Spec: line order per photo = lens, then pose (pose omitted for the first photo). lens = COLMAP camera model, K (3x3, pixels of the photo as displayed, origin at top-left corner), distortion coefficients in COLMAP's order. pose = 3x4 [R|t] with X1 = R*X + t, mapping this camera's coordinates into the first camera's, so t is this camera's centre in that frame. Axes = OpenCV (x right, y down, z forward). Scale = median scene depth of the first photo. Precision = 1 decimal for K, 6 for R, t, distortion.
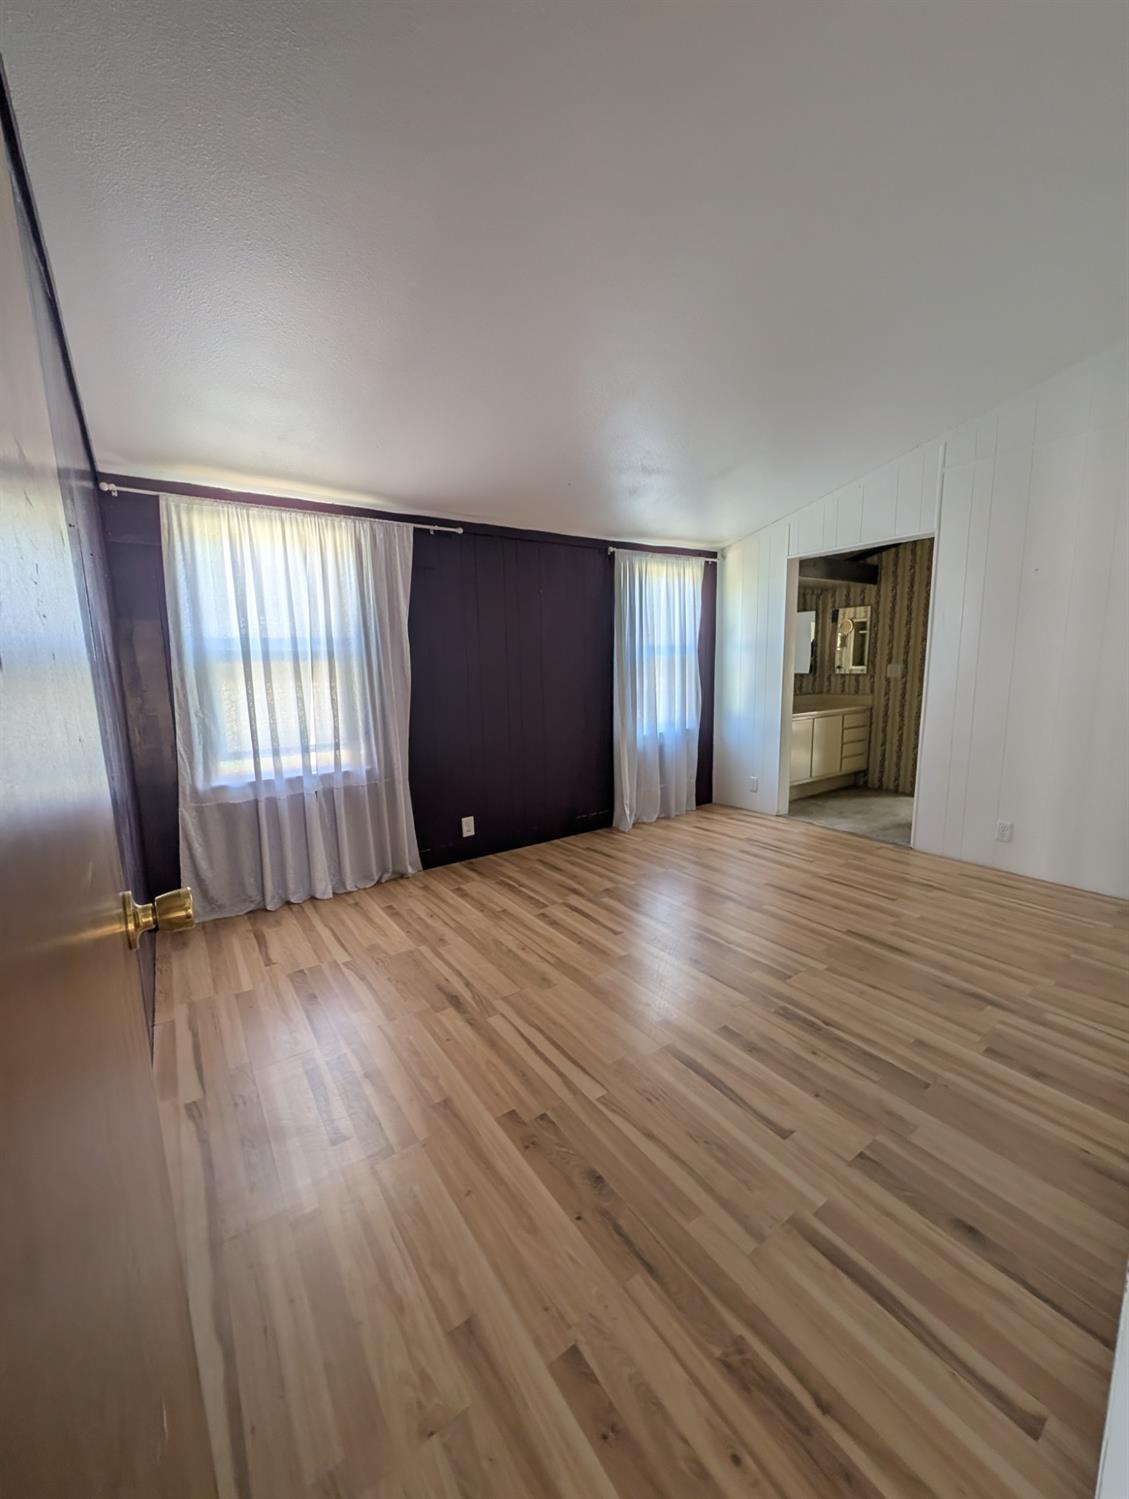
lens RADIAL K [[577.5, 0, 567.3], [0, 577.5, 751.6], [0, 0, 1]] dist [0.000446, 0.000066]
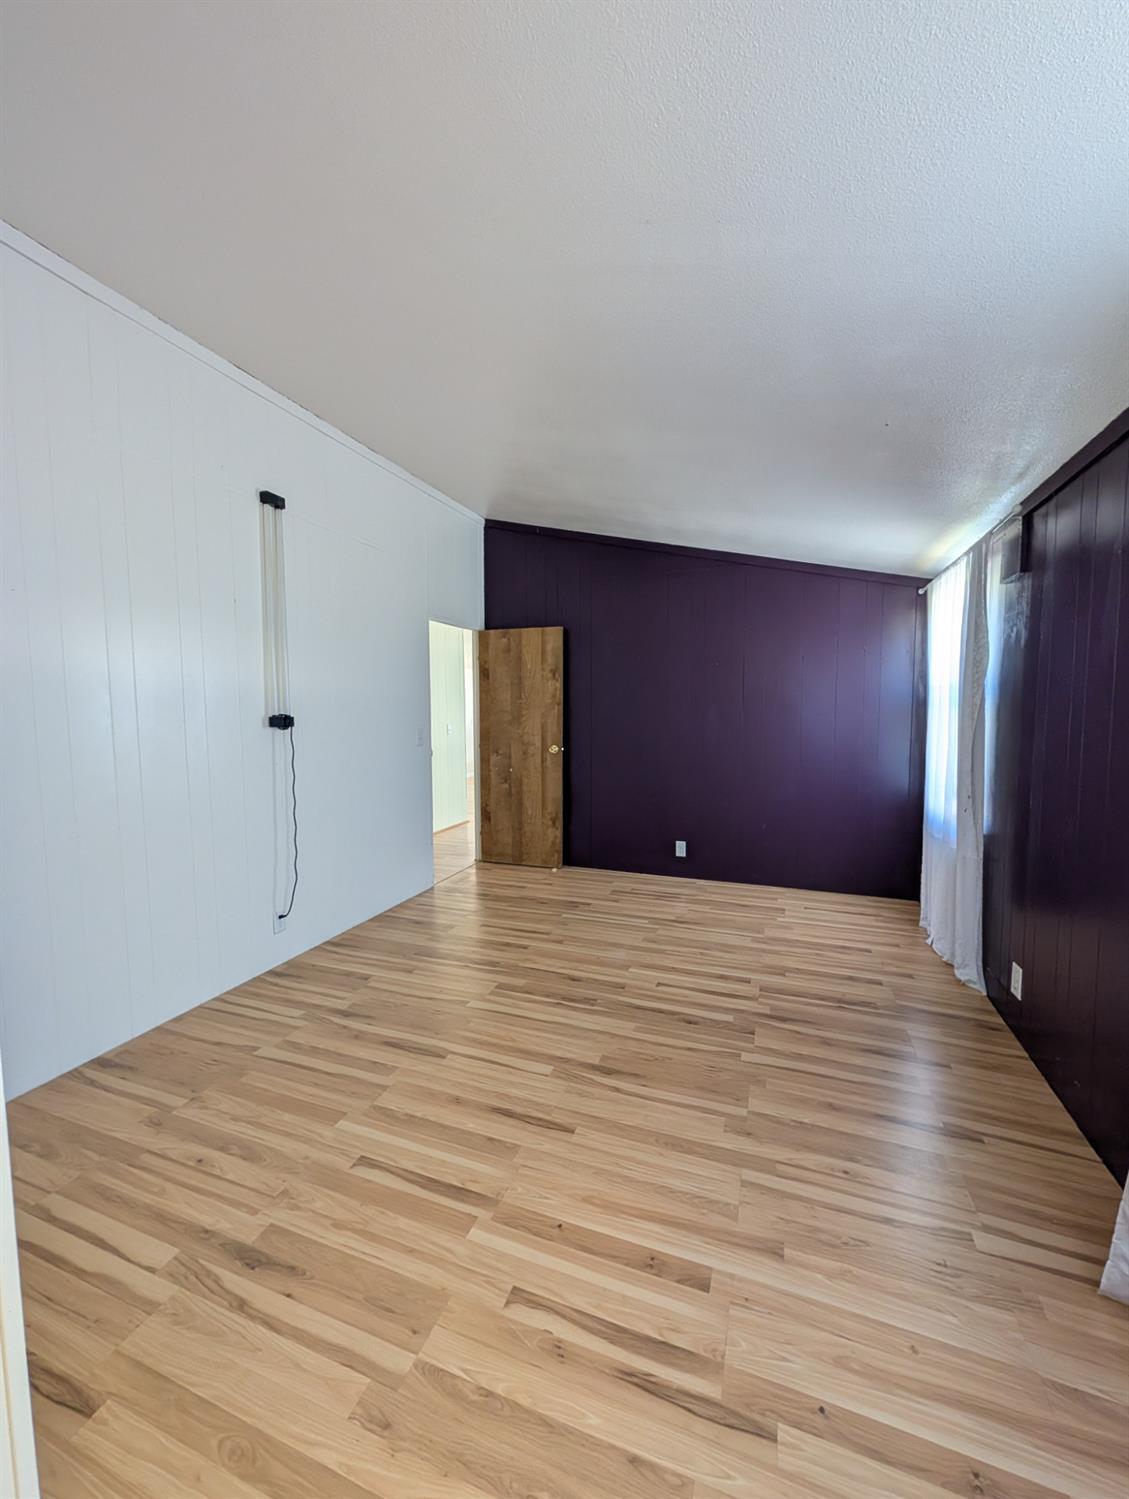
lens RADIAL K [[577.5, 0, 567.3], [0, 577.5, 751.6], [0, 0, 1]] dist [0.000446, 0.000066]
pose [[-0.824302, 0.068954, -0.561935, 0.738692], [-0.059351, 0.976561, 0.206894, -0.275800], [0.563031, 0.203895, -0.800889, 1.591004]]
